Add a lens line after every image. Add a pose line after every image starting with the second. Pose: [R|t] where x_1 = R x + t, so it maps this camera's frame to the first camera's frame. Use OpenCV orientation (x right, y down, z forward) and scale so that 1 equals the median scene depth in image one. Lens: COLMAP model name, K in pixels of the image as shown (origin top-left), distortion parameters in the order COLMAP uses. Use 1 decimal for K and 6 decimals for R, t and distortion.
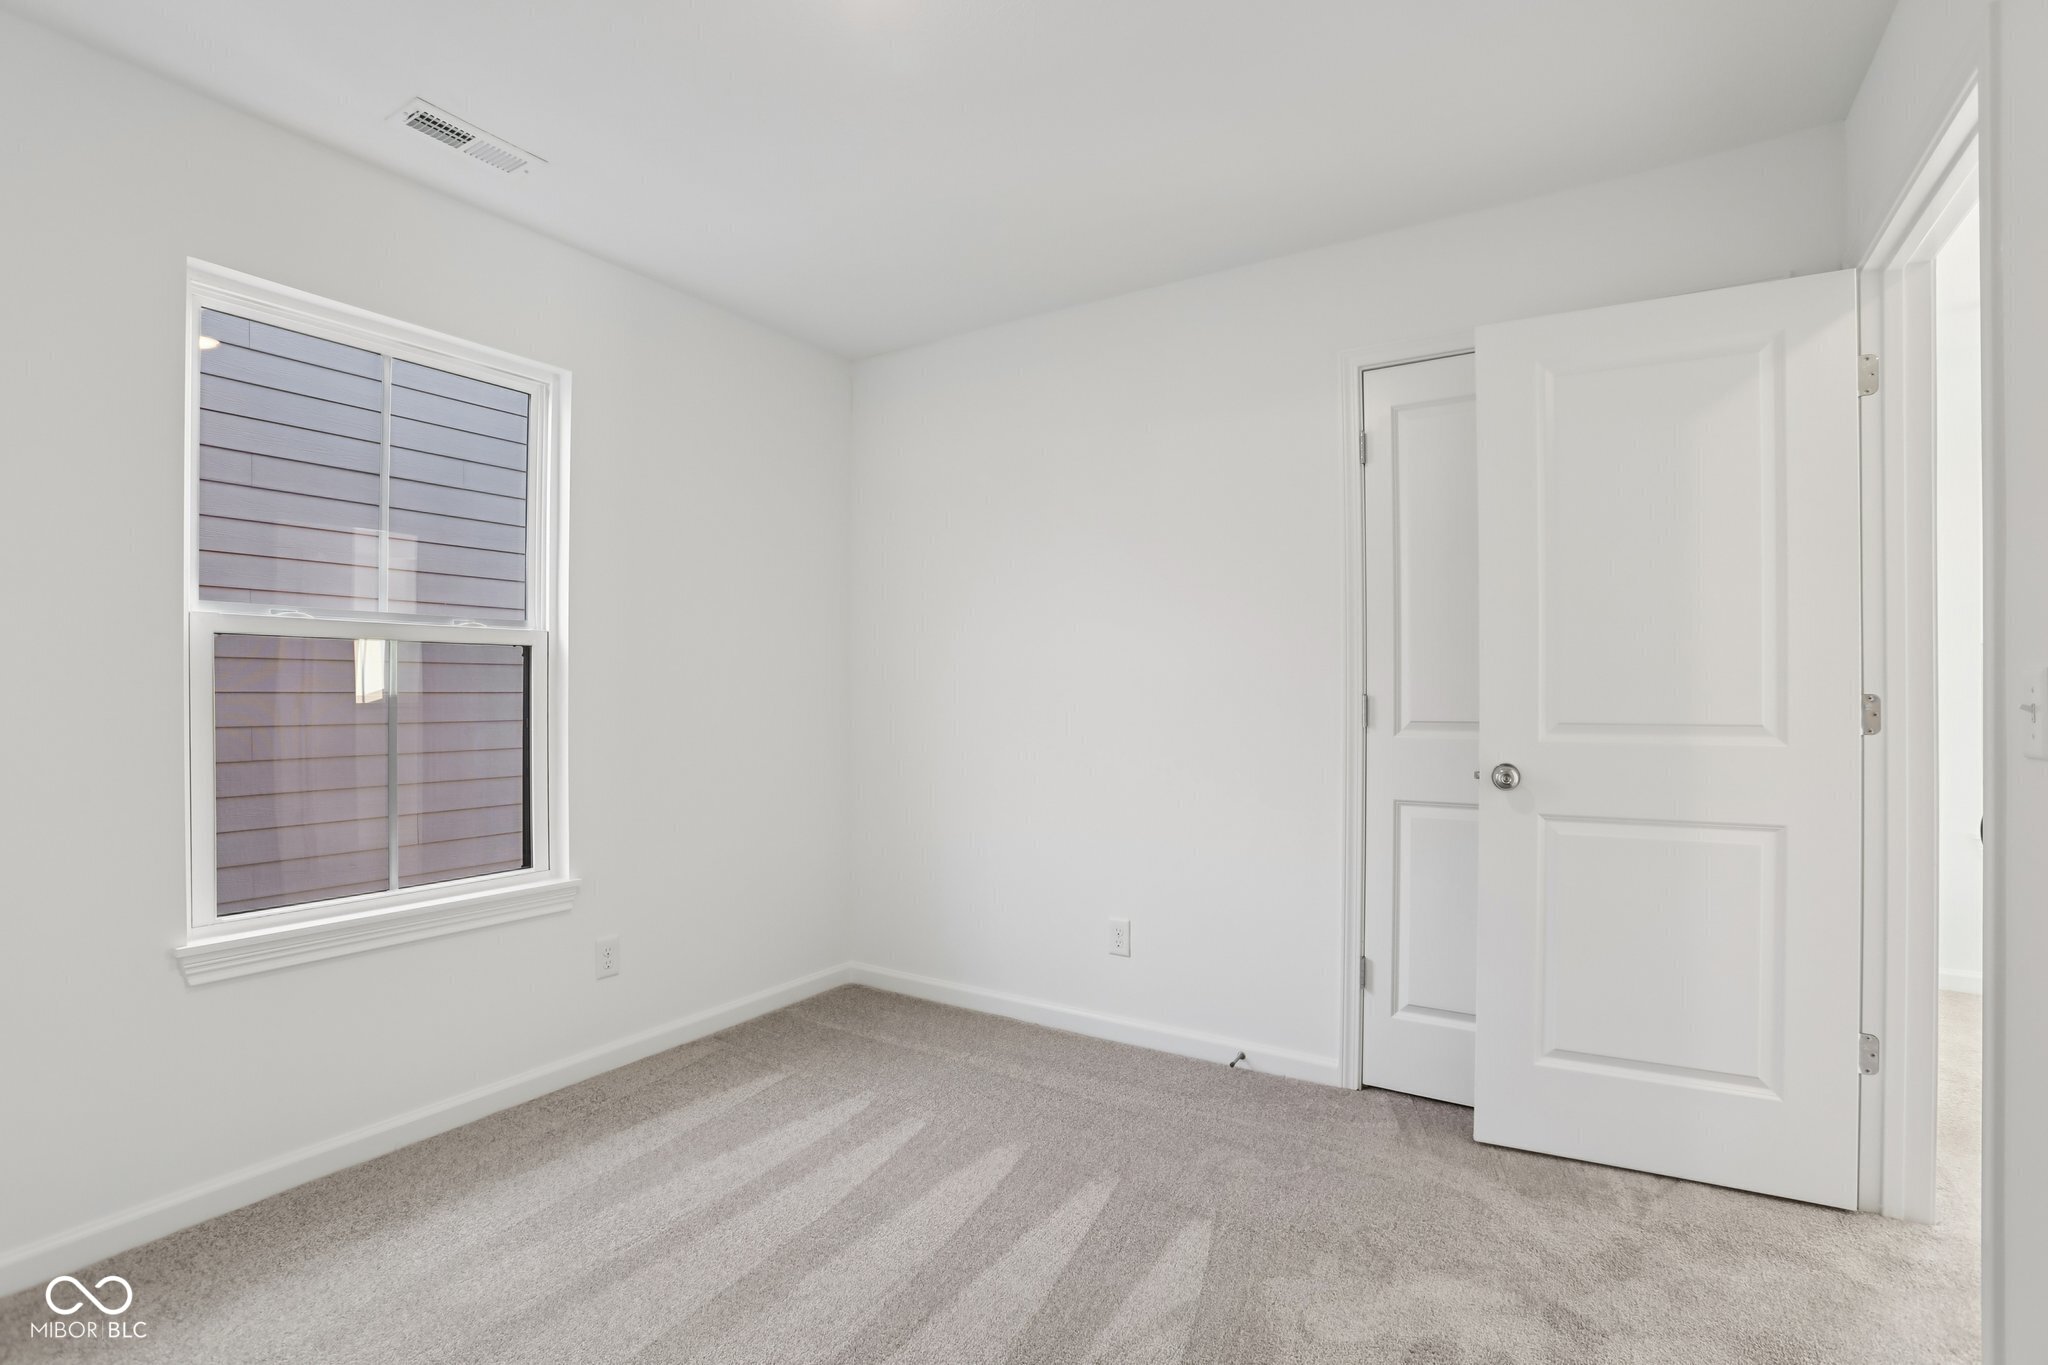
lens RADIAL K [[982.4, 0, 1034.9], [0, 982.4, 686.8], [0, 0, 1]] dist [0.000773, 0.000473]
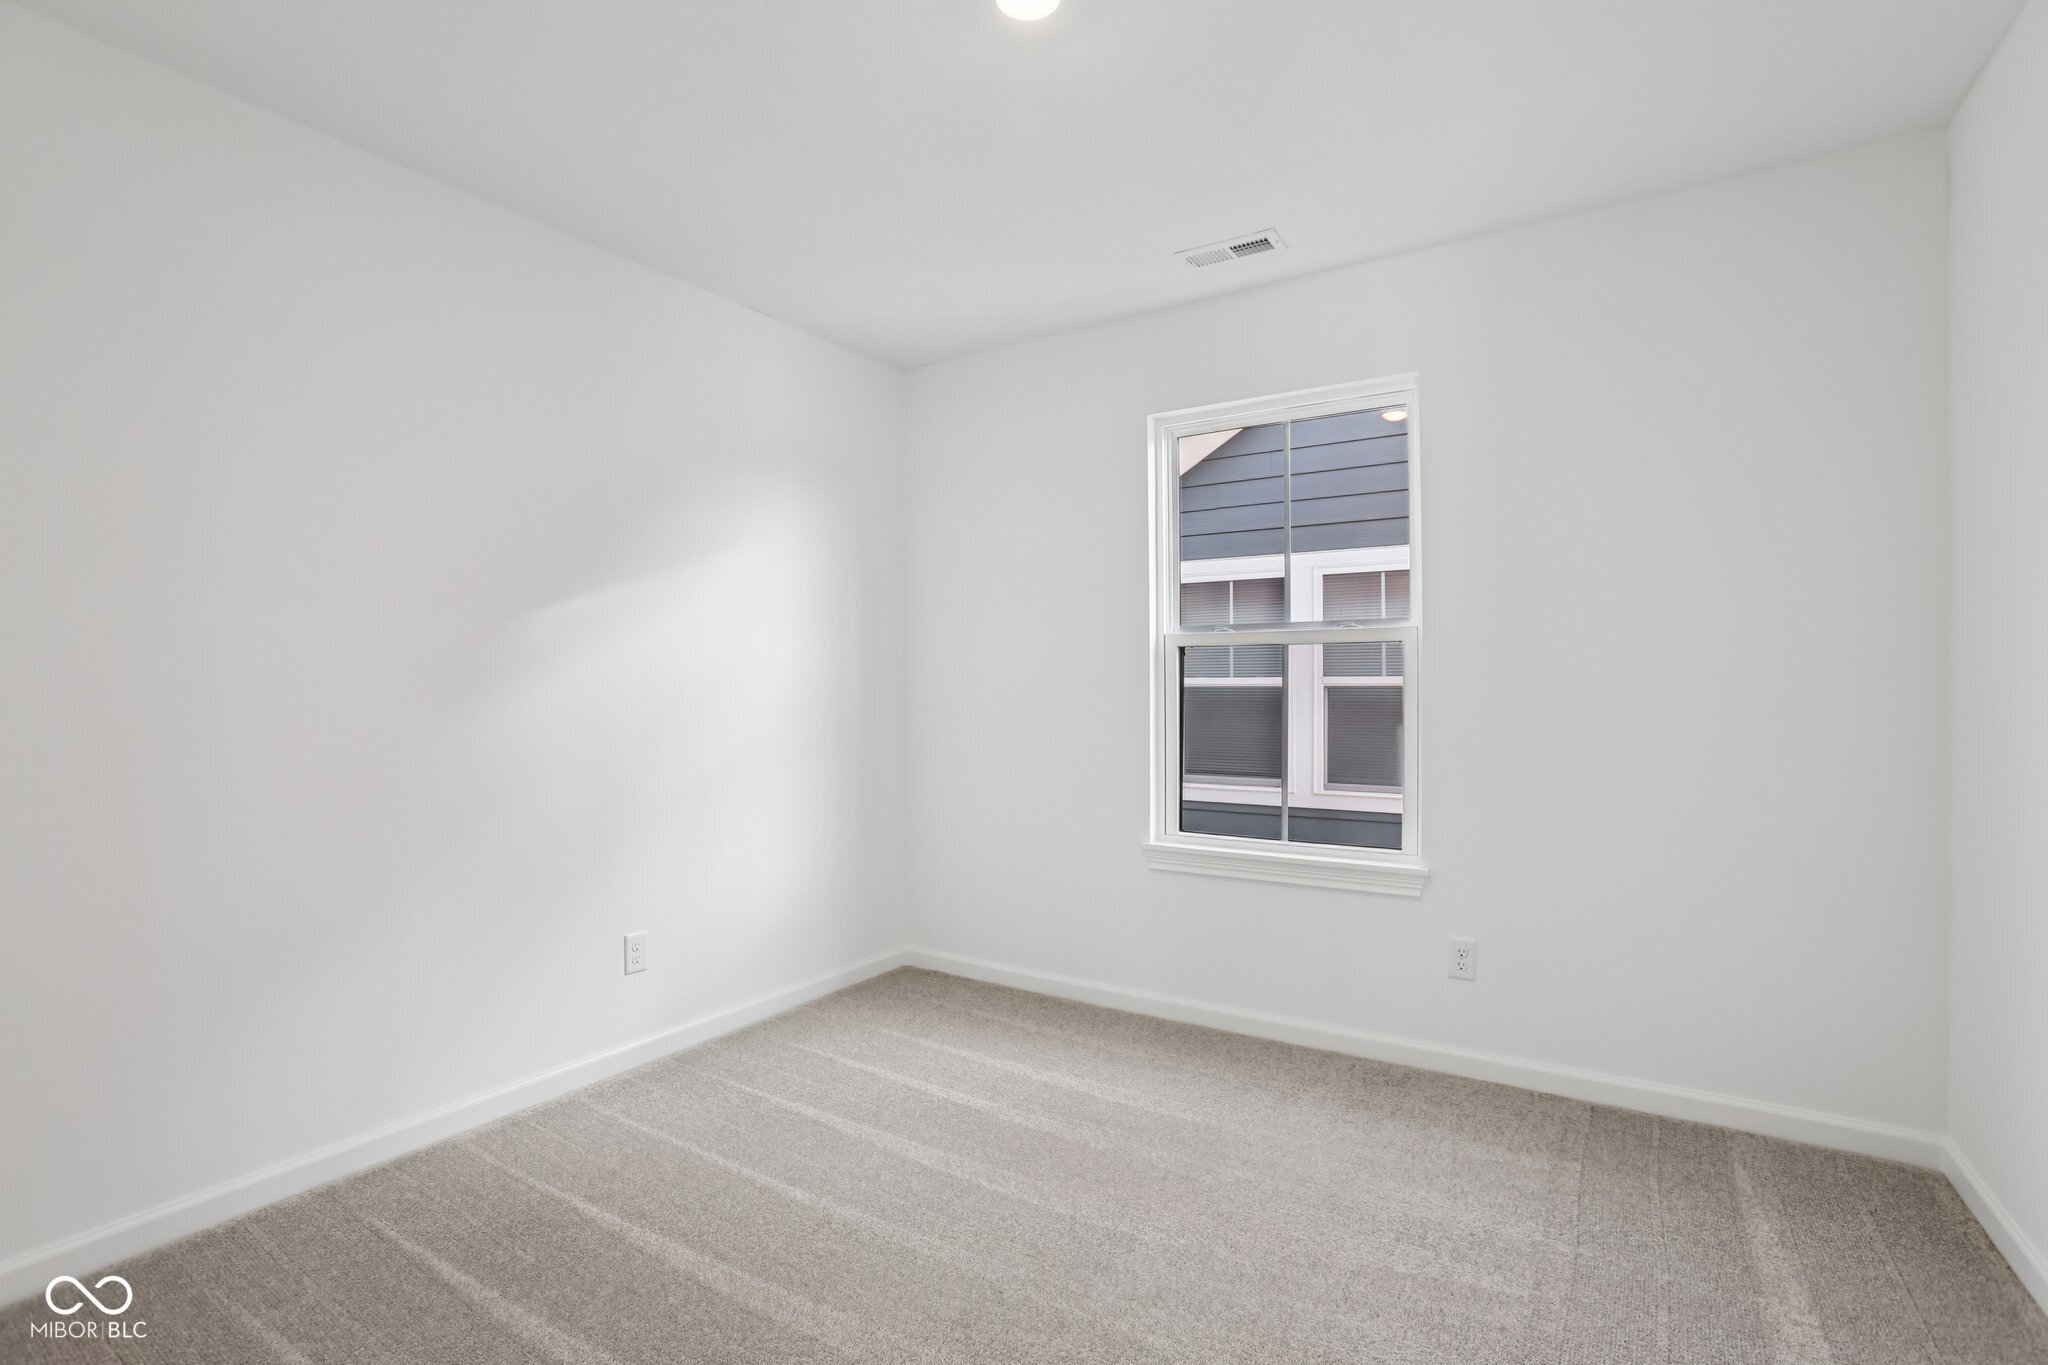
lens RADIAL K [[982.4, 0, 1034.9], [0, 982.4, 686.8], [0, 0, 1]] dist [0.000773, 0.000473]
pose [[-0.026184, -0.009558, -0.999611, 0.551821], [0.006325, 0.999933, -0.009727, 0.015097], [0.999637, -0.006578, -0.026122, 0.619151]]
